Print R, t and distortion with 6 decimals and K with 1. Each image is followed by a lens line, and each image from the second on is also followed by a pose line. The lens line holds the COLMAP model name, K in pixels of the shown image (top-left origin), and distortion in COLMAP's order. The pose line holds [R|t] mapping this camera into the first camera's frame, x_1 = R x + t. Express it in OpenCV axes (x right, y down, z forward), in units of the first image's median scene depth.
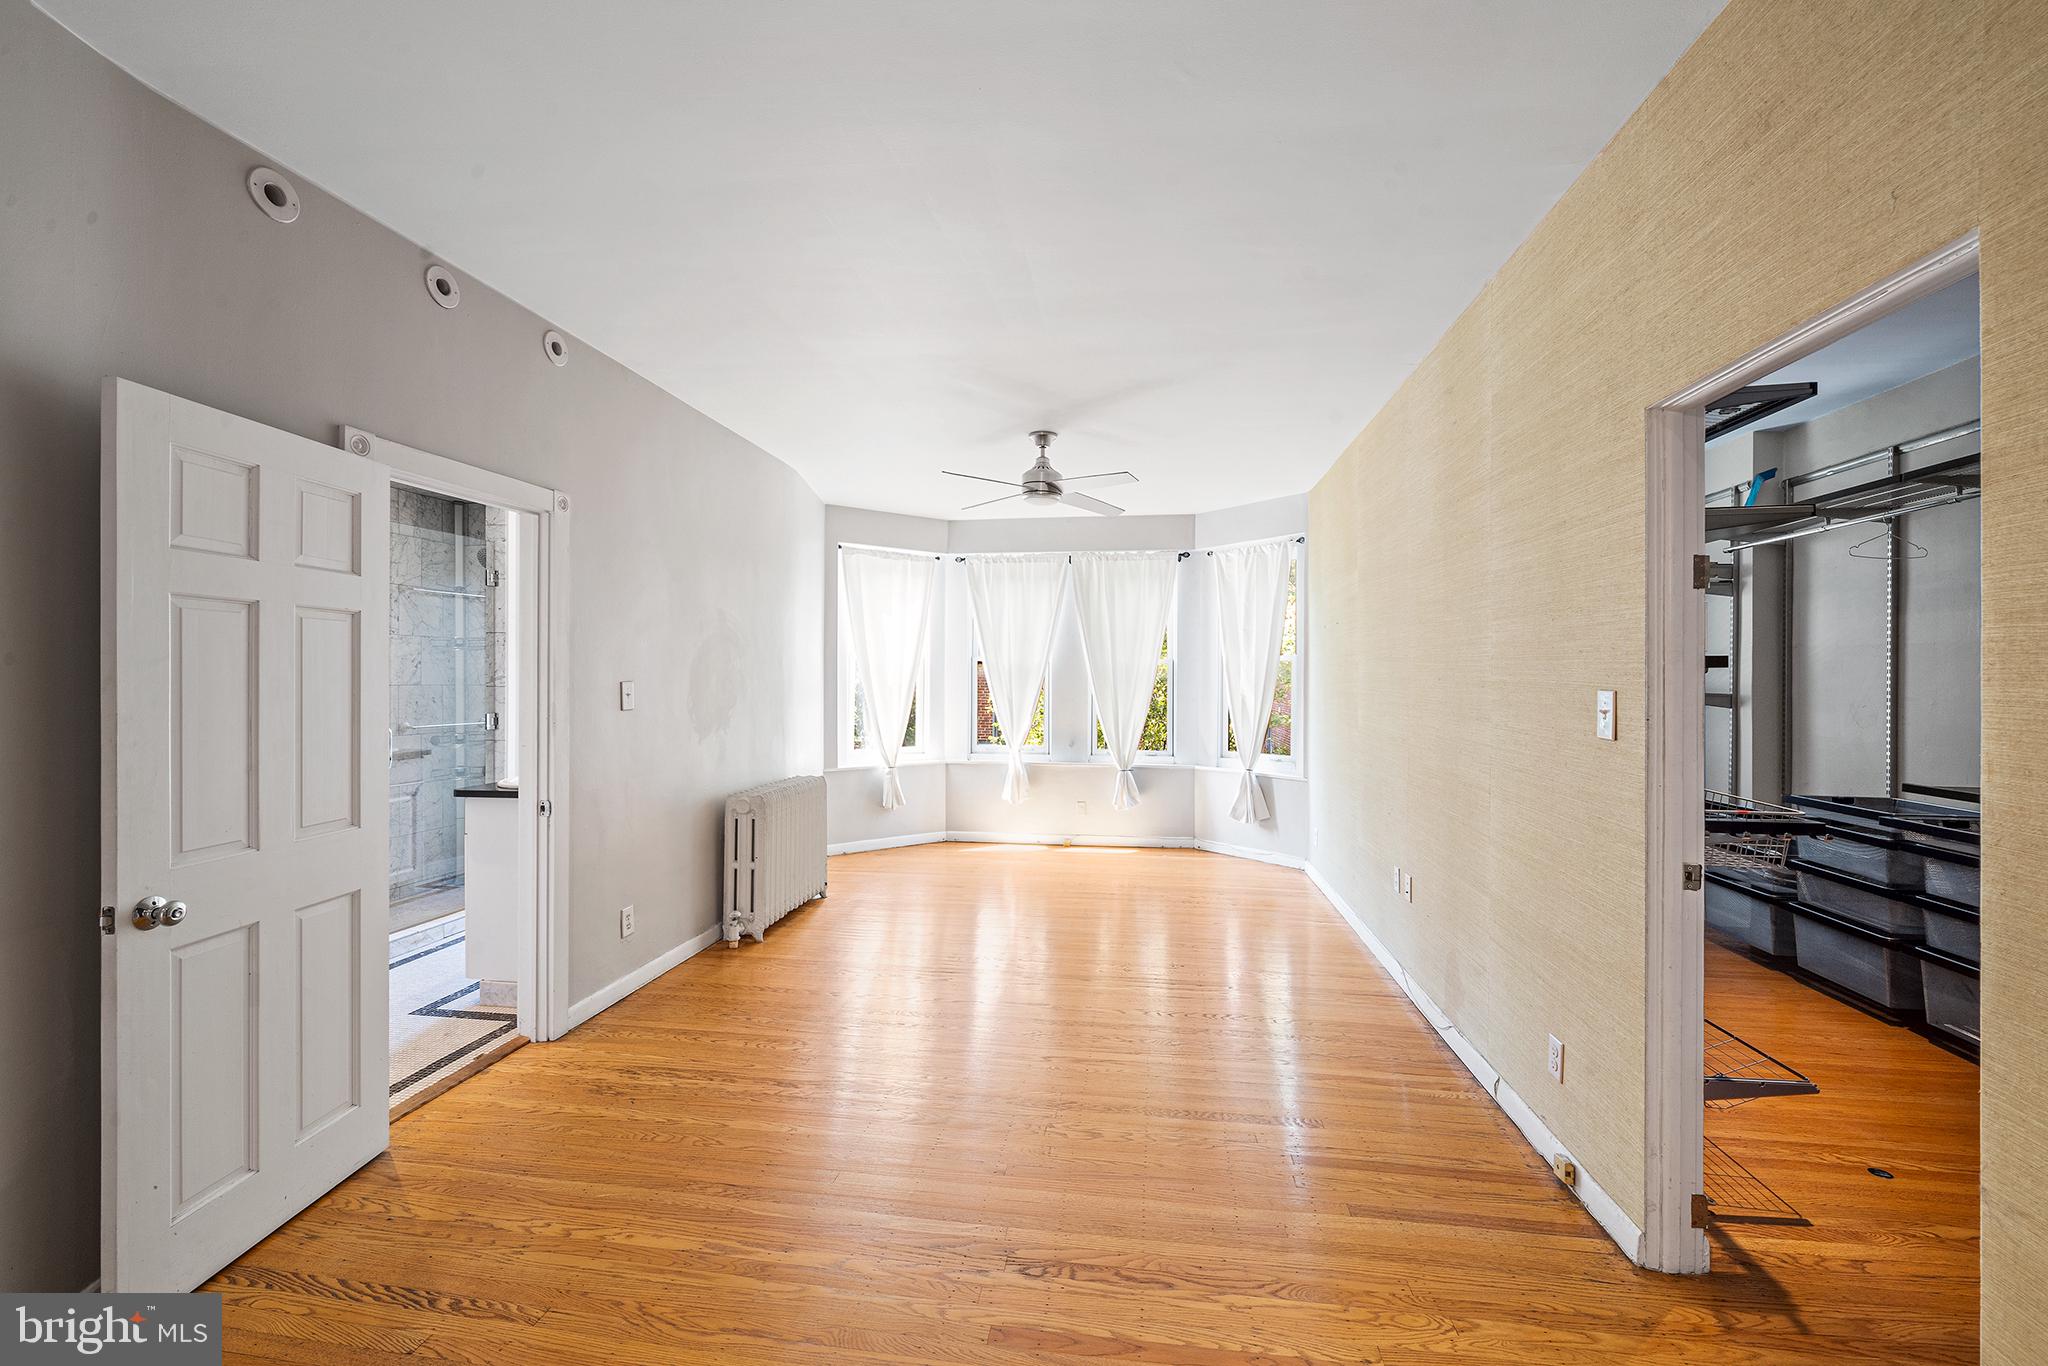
lens RADIAL K [[807.1, 0, 1033.8], [0, 807.1, 676.0], [0, 0, 1]] dist [-0.003342, -0.000349]
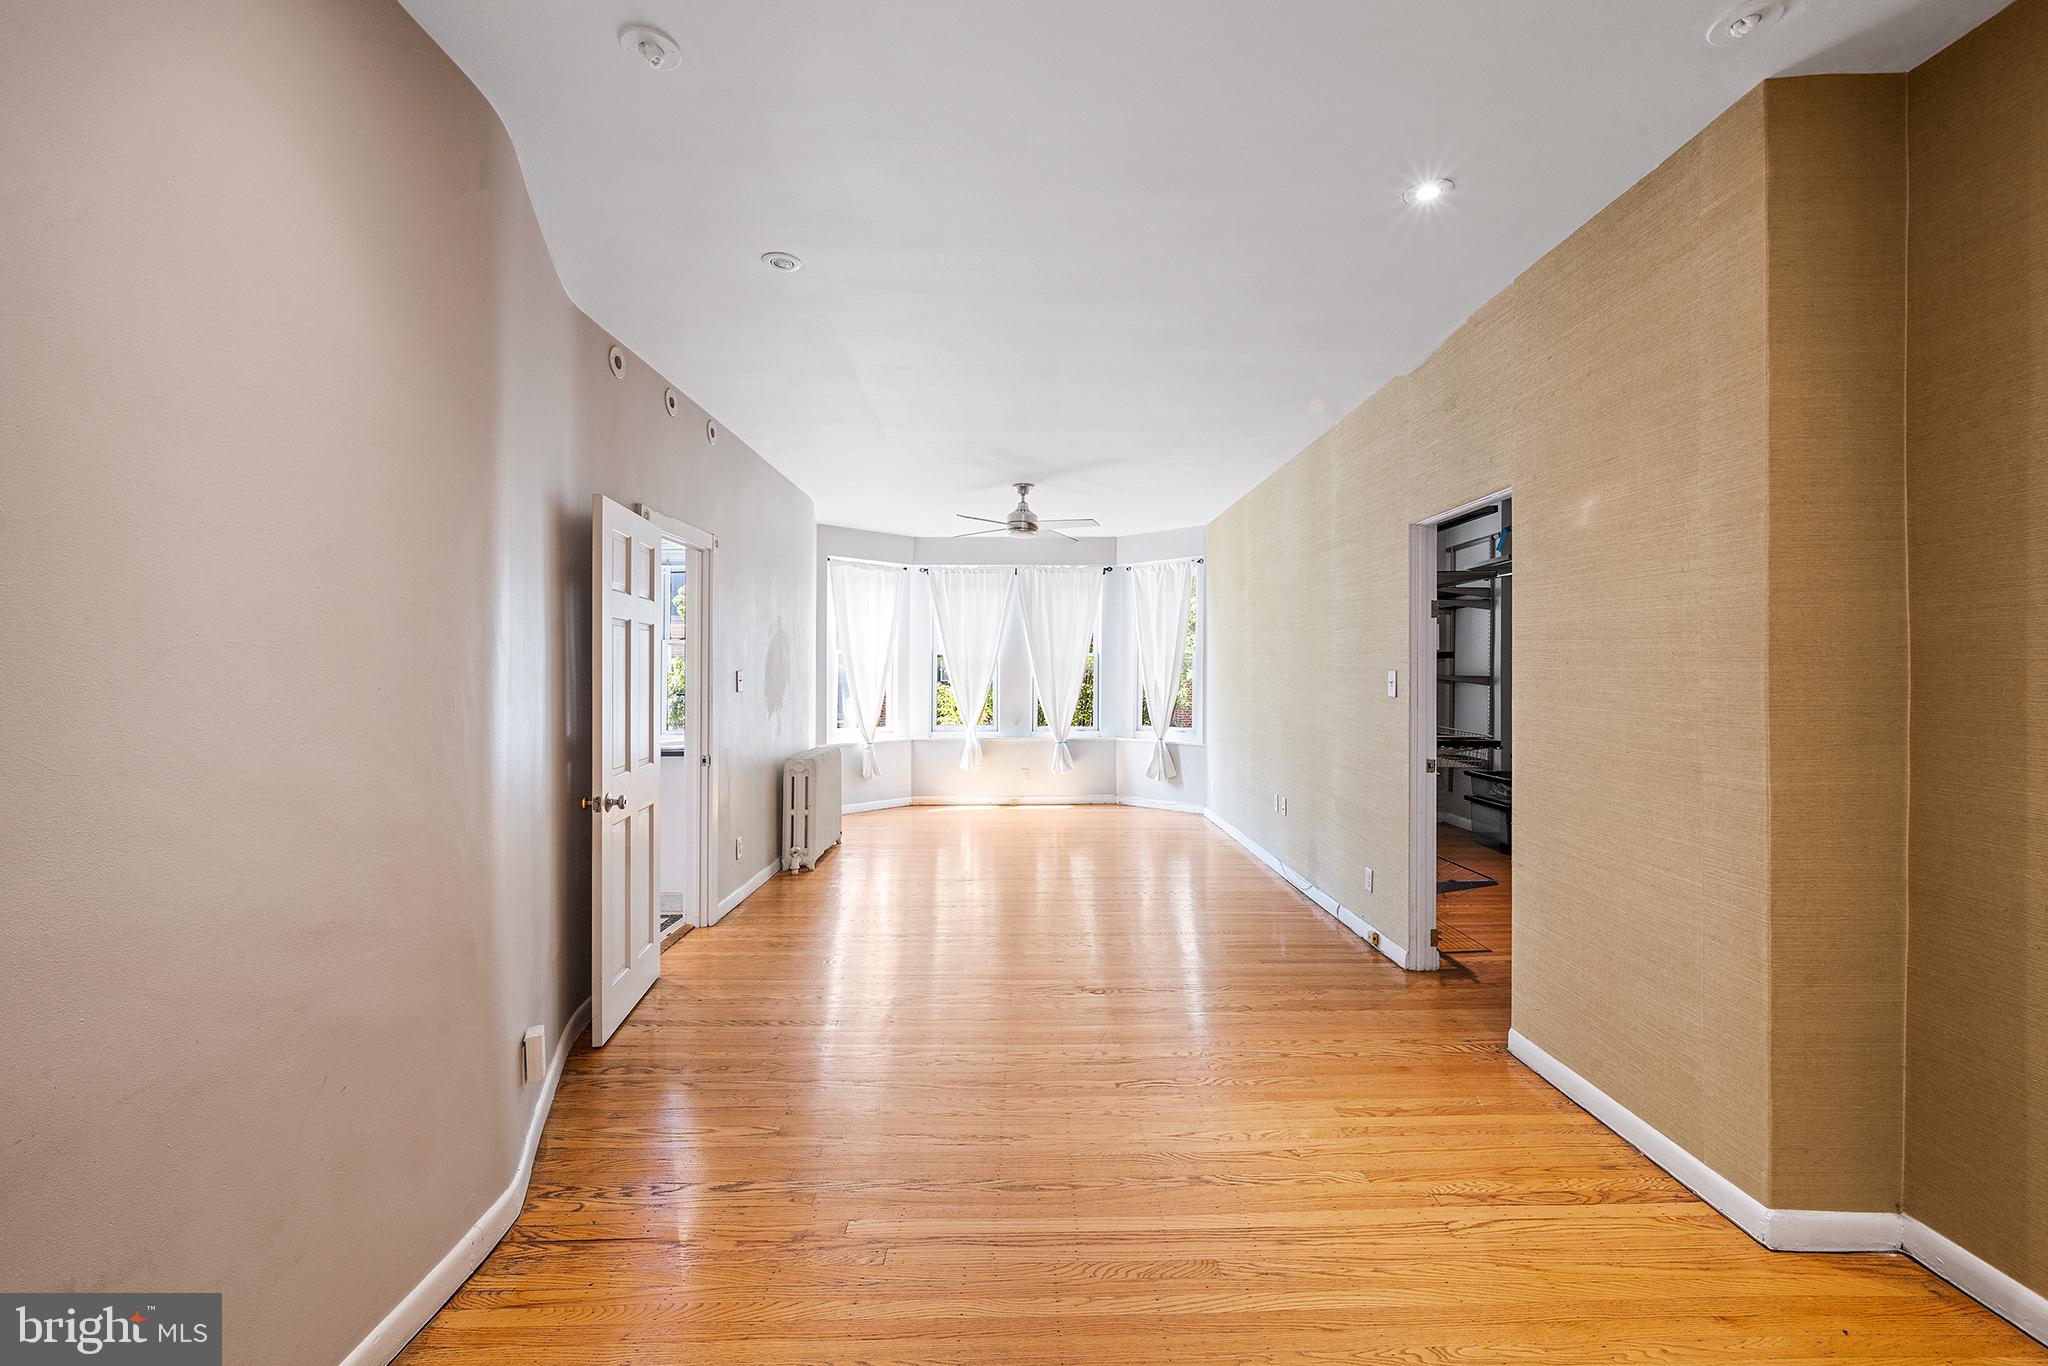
lens RADIAL K [[807.1, 0, 1021.7], [0, 807.1, 680.6], [0, 0, 1]] dist [-0.003342, -0.000349]
pose [[0.990102, -0.006592, 0.140193, -0.184014], [0.004544, 0.999878, 0.014921, 0.004303], [-0.140274, -0.014136, 0.990012, -0.334613]]
